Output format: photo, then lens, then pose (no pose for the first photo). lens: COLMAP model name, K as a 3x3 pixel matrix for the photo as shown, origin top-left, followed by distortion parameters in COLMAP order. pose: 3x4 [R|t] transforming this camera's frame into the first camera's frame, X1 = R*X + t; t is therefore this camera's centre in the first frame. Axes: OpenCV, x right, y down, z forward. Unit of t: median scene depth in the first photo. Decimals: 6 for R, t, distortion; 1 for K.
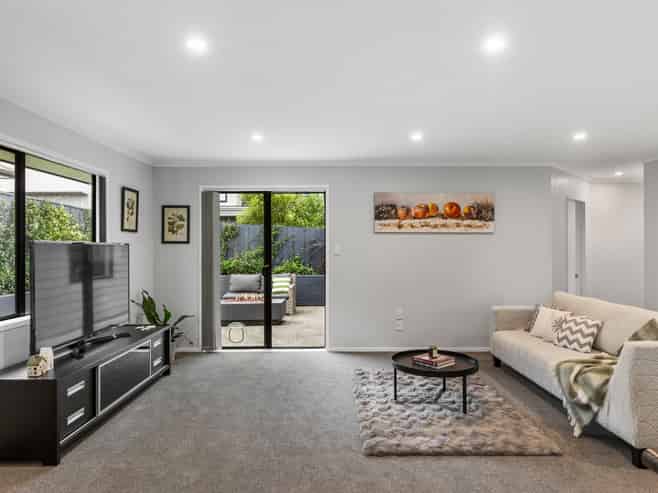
lens RADIAL K [[421.0, 0, 331.2], [0, 421.0, 248.0], [0, 0, 1]] dist [0.004991, -0.002619]
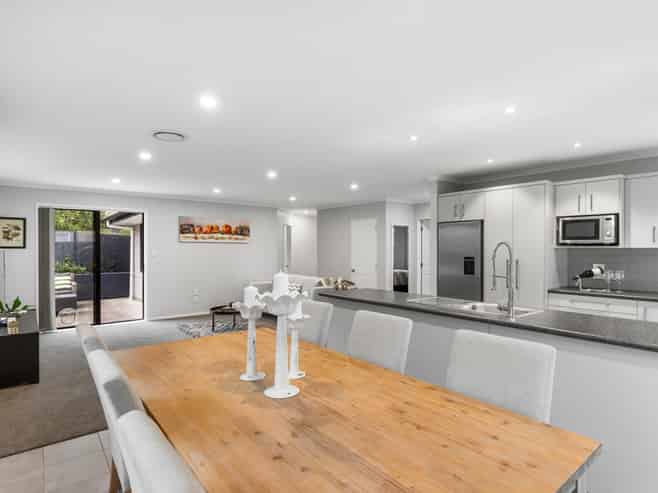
lens RADIAL K [[364.7, 0, 330.5], [0, 364.7, 250.3], [0, 0, 1]] dist [0.000916, -0.000156]
pose [[0.778334, -0.000788, 0.627850, -0.315238], [-0.002278, 0.999989, 0.004080, -0.011571], [-0.627846, -0.004606, 0.778324, -0.416990]]
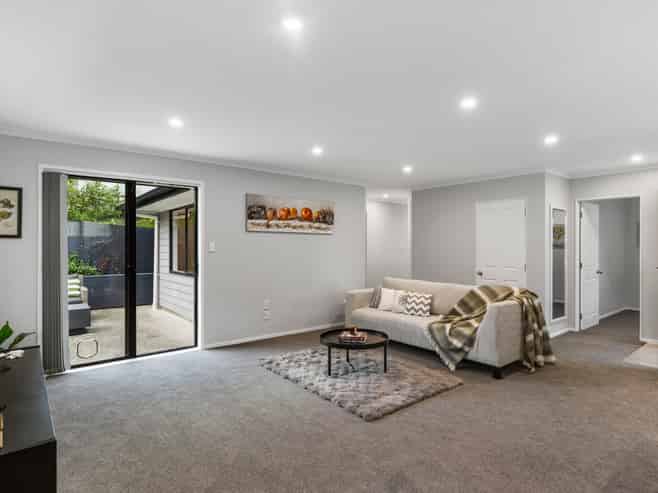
lens RADIAL K [[372.3, 0, 329.8], [0, 372.3, 246.7], [0, 0, 1]] dist [0.000035, 0.000628]
pose [[0.779101, 0.003577, 0.626888, -0.327238], [-0.004134, 0.999991, -0.000569, 0.003062], [-0.626885, -0.002148, 0.779109, 0.131060]]
